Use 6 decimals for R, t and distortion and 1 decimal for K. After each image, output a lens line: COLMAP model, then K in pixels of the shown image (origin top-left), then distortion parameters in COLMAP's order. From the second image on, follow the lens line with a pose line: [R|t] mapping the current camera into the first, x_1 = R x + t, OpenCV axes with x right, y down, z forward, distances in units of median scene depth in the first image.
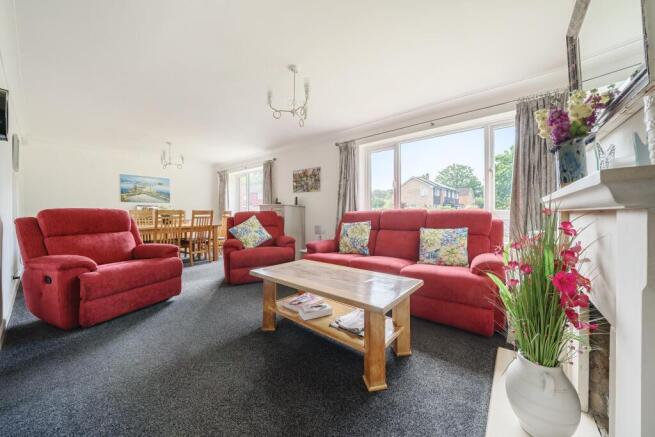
lens RADIAL K [[229.9, 0, 327.2], [0, 229.9, 212.3], [0, 0, 1]] dist [-0.000735, 0.000001]
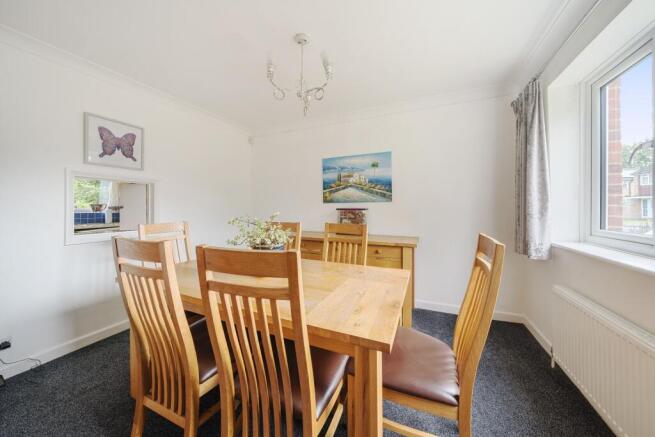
lens RADIAL K [[229.9, 0, 327.2], [0, 229.9, 212.3], [0, 0, 1]] dist [-0.000735, 0.000001]
pose [[0.277254, 0.017008, -0.960646, -0.281230], [0.004225, 0.999812, 0.018921, -0.030940], [0.960787, -0.009304, 0.277130, 0.797659]]
